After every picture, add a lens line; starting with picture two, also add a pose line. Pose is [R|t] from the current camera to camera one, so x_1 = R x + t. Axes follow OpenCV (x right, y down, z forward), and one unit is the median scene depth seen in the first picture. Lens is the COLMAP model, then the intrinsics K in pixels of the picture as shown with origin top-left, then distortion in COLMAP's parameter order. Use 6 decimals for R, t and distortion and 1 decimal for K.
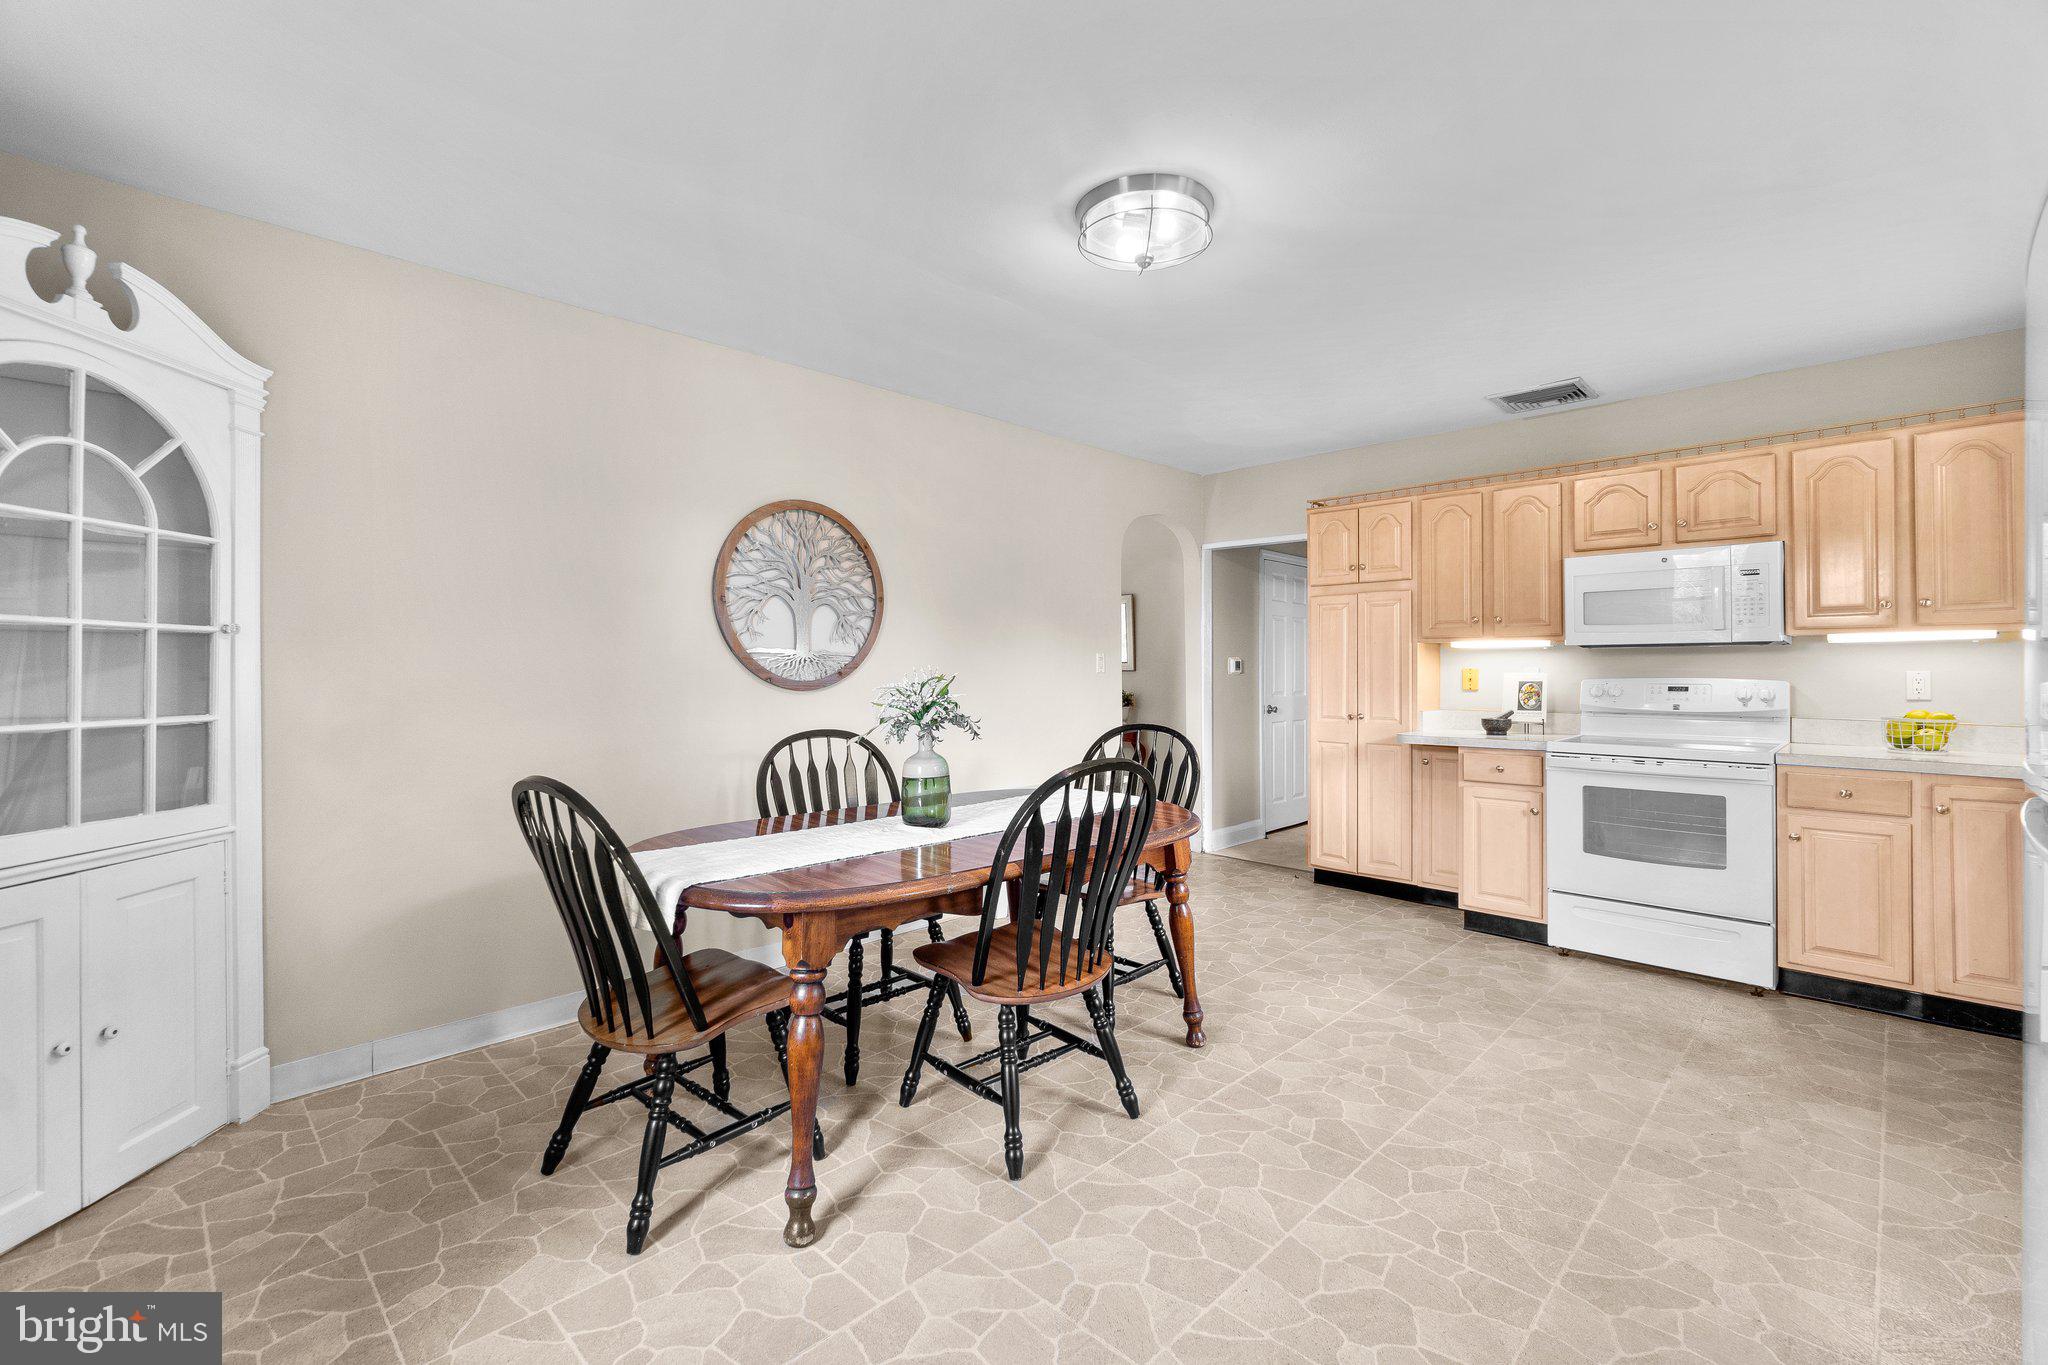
lens RADIAL K [[888.3, 0, 1013.7], [0, 888.3, 670.3], [0, 0, 1]] dist [-0.006844, 0.001513]
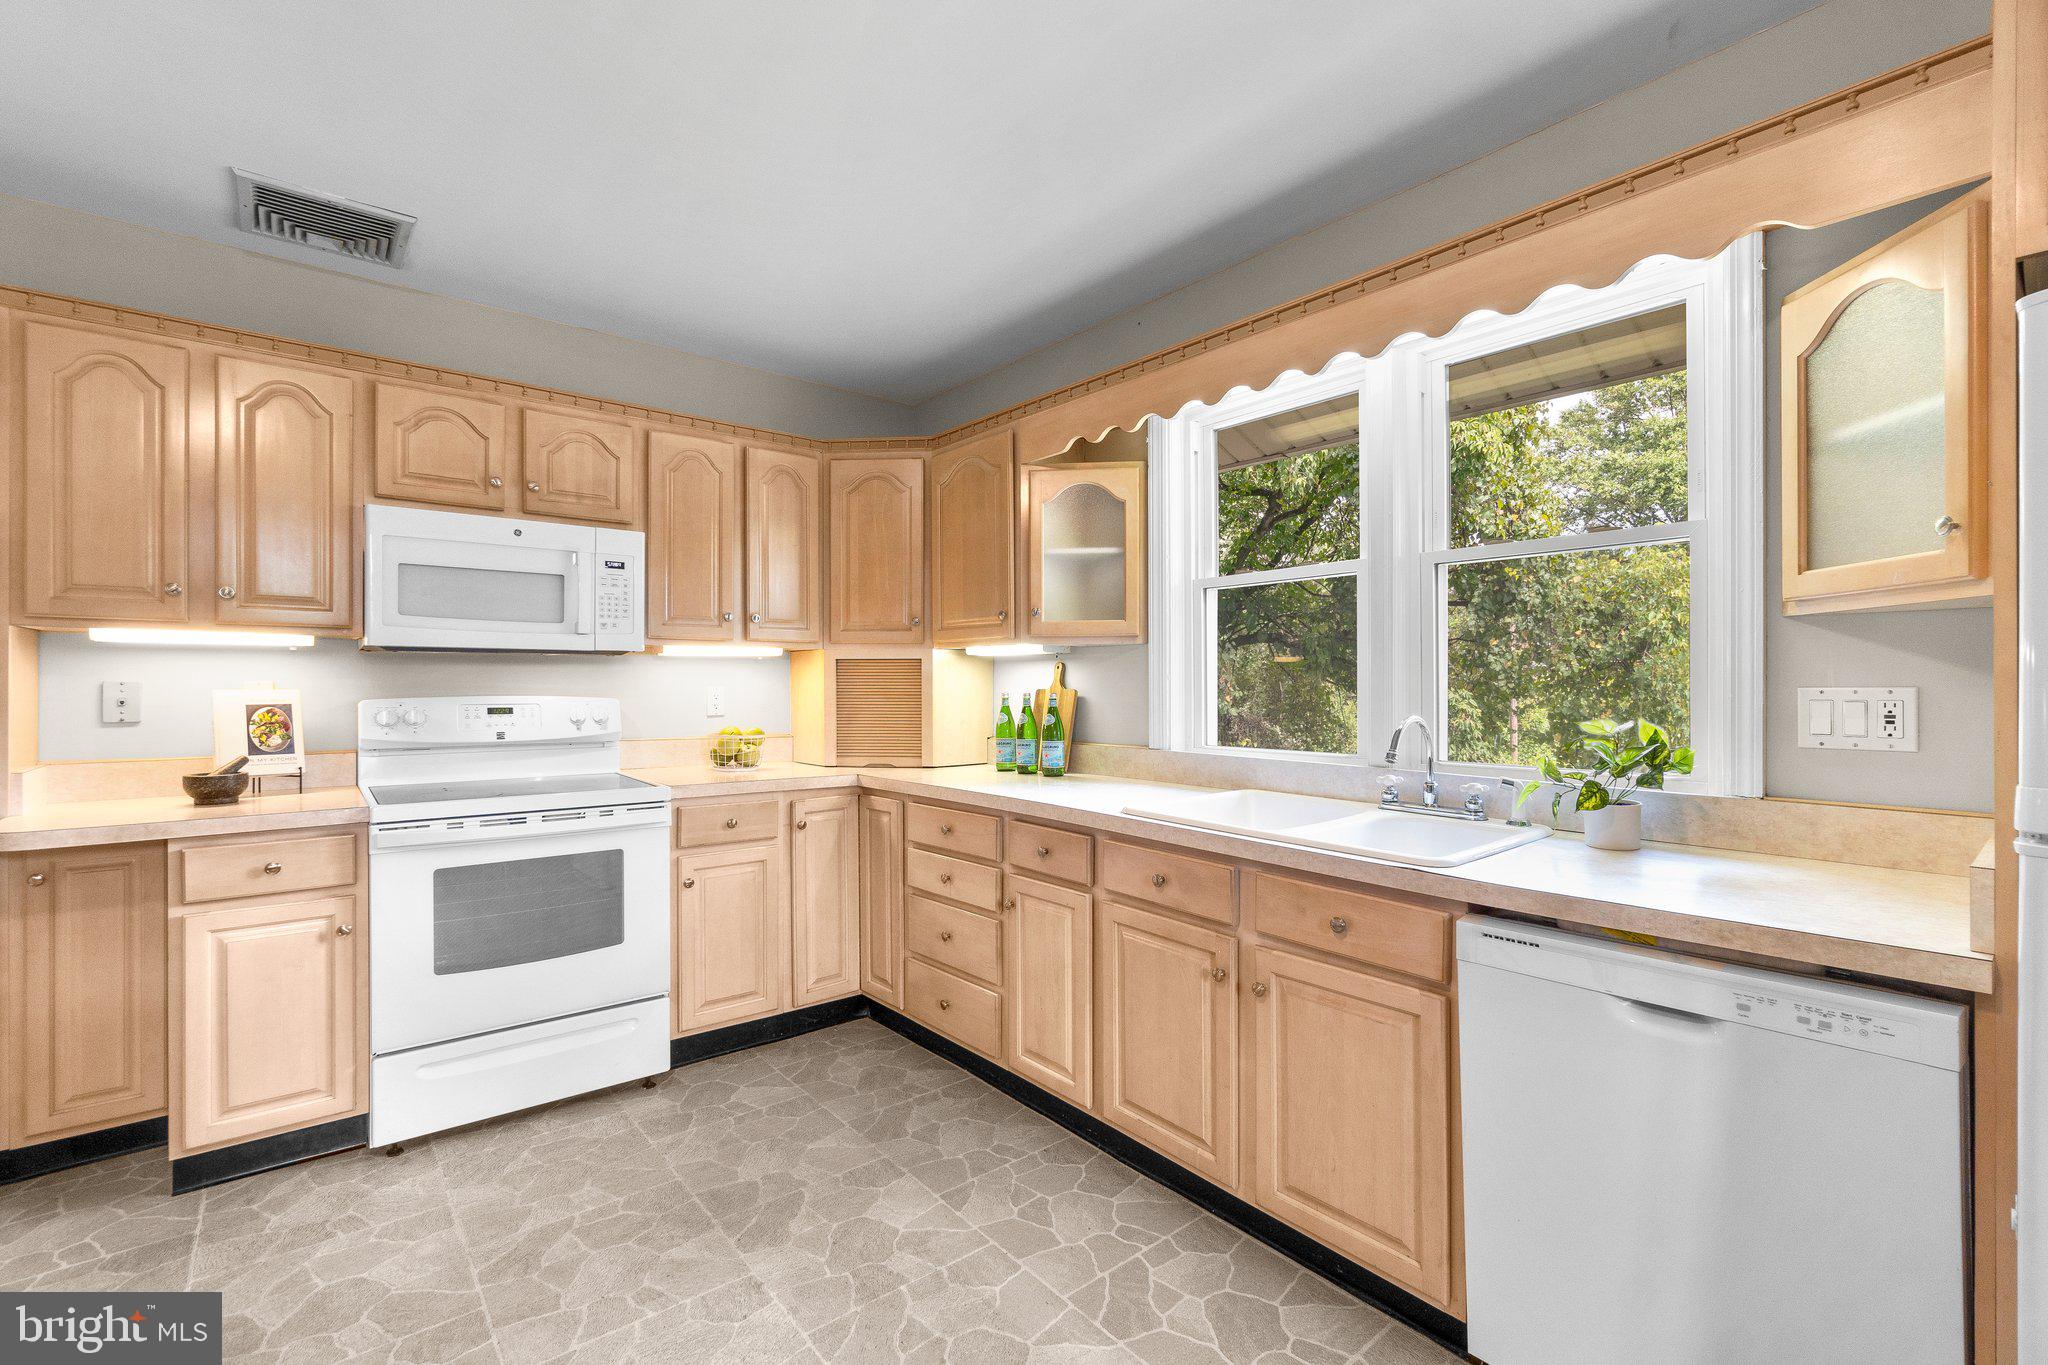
lens RADIAL K [[888.3, 0, 1023.4], [0, 888.3, 685.6], [0, 0, 1]] dist [-0.006844, 0.001513]
pose [[0.096585, -0.004041, 0.995317, 0.058300], [-0.002197, 0.999988, 0.004273, -0.004325], [-0.995322, -0.002600, 0.096575, 0.526765]]
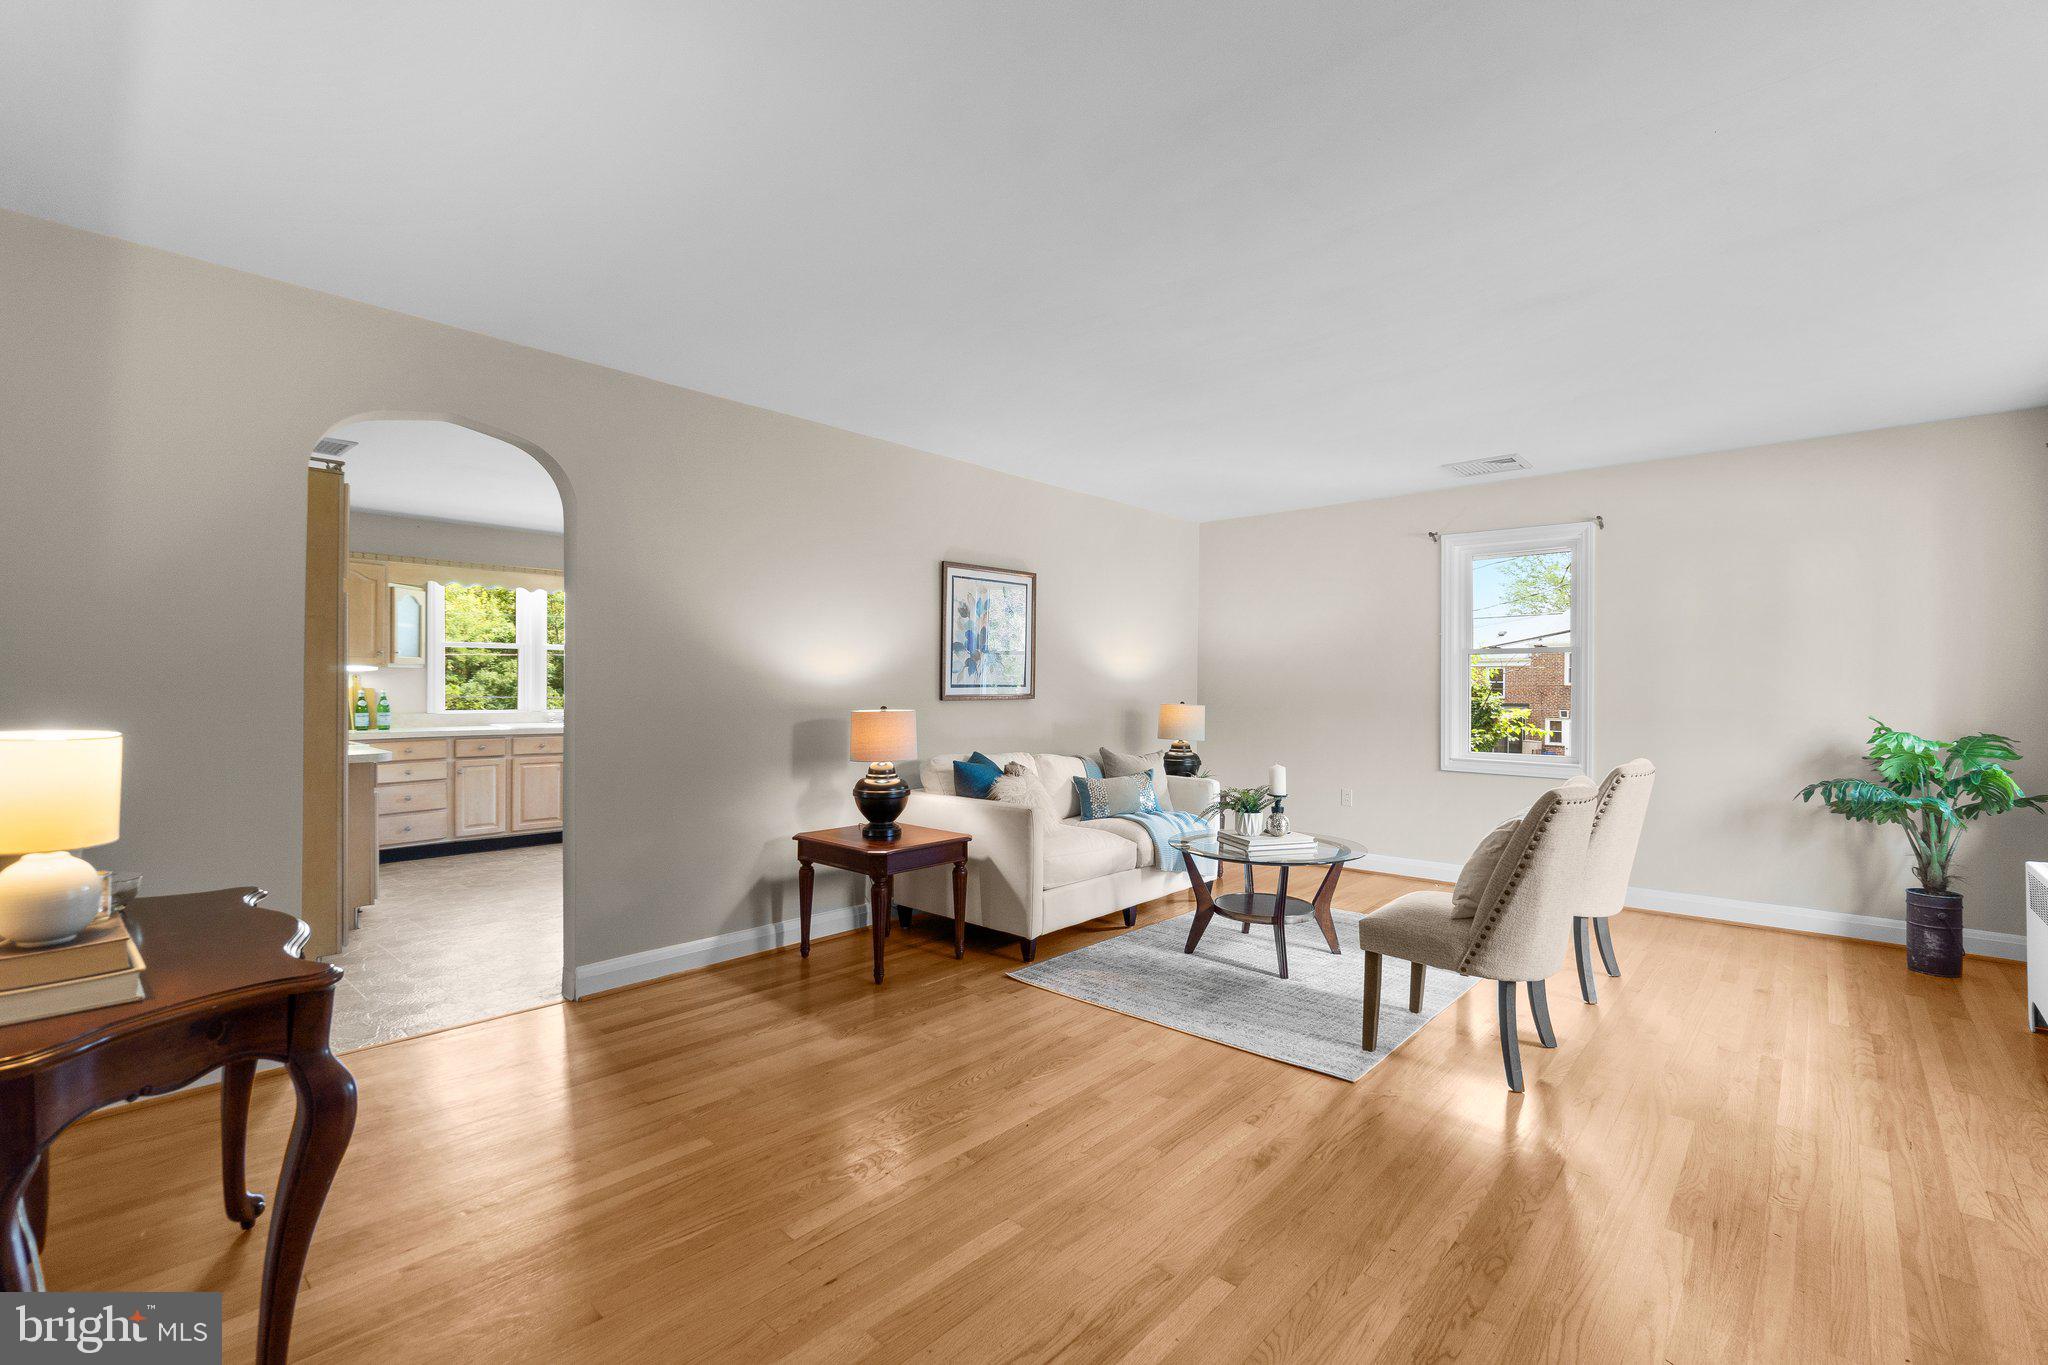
lens RADIAL K [[888.3, 0, 1020.9], [0, 888.3, 687.7], [0, 0, 1]] dist [-0.006844, 0.001513]
pose [[-0.998471, -0.004900, -0.055068, -0.266759], [-0.004853, 0.999988, -0.000994, -0.002933], [0.055072, -0.000725, -0.998482, 2.391934]]
